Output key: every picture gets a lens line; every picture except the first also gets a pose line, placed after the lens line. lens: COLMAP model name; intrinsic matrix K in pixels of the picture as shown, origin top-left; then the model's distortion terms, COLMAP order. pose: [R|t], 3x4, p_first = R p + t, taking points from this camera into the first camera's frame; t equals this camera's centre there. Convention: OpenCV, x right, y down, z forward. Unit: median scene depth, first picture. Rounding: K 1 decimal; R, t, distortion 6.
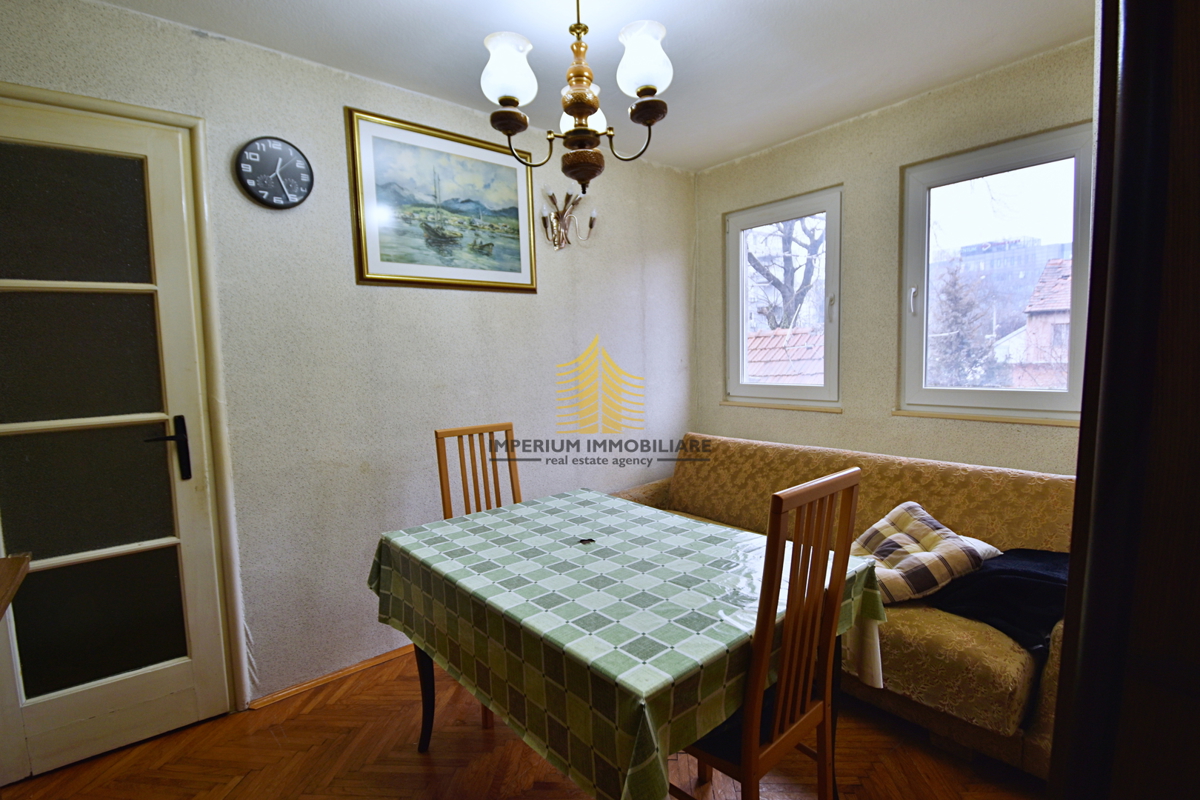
lens RADIAL K [[542.3, 0, 605.5], [0, 542.3, 401.7], [0, 0, 1]] dist [-0.002857, -0.003170]
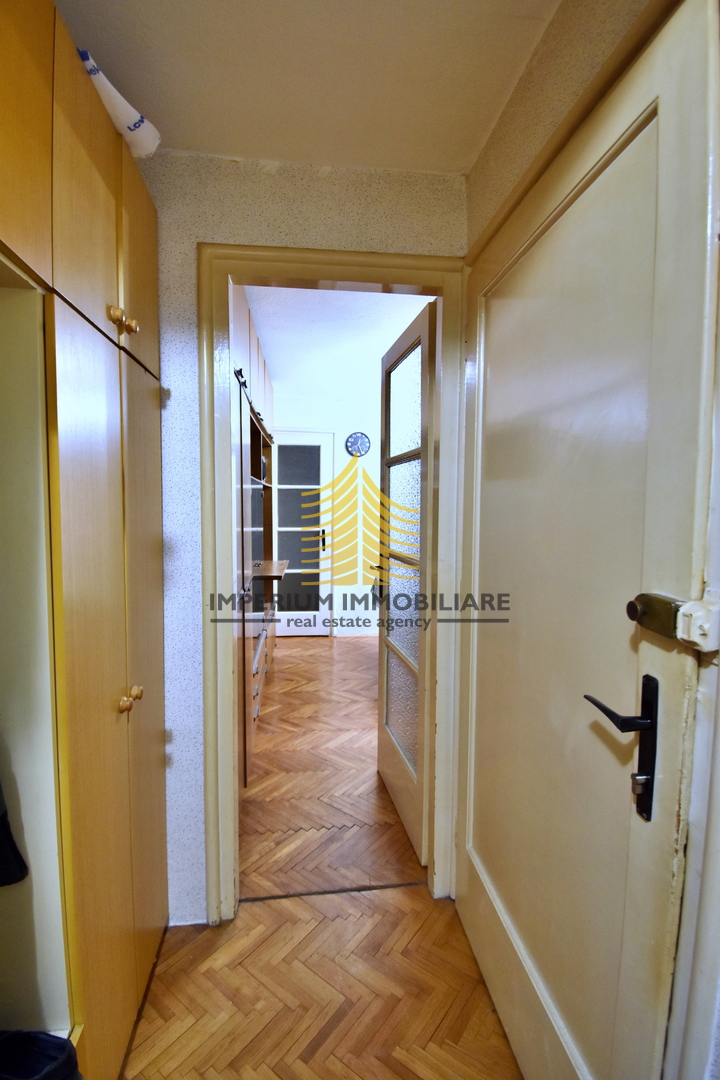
lens RADIAL K [[488.1, 0, 360.2], [0, 488.1, 537.4], [0, 0, 1]] dist [-0.002857, -0.003170]
pose [[0.822129, 0.076722, -0.564108, 0.808952], [-0.081755, 0.996518, 0.016382, 0.007000], [0.563401, 0.032651, 0.825538, -0.995346]]
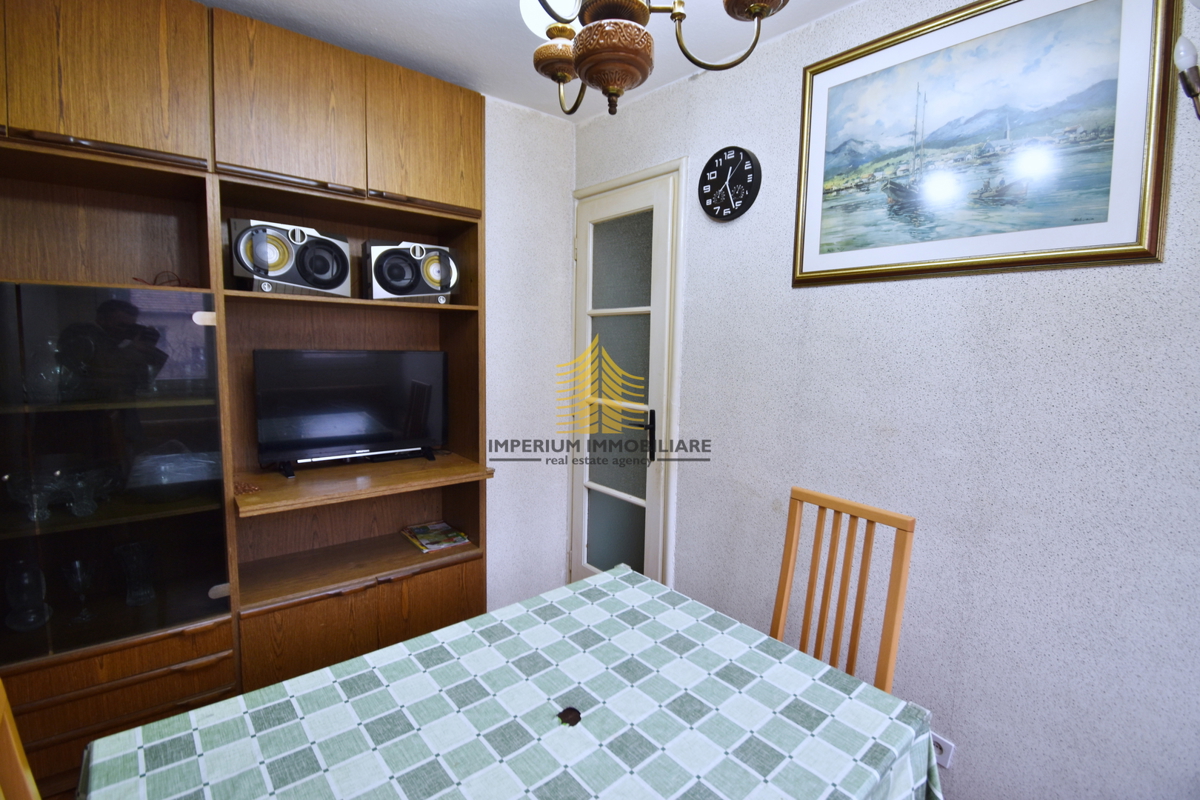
lens RADIAL K [[542.3, 0, 613.1], [0, 542.3, 401.1], [0, 0, 1]] dist [-0.002857, -0.003170]
pose [[0.000560, 0.139037, -0.990287, 0.410233], [-0.107486, 0.984558, 0.138172, -0.142066], [0.994206, 0.106365, 0.015496, 0.792314]]
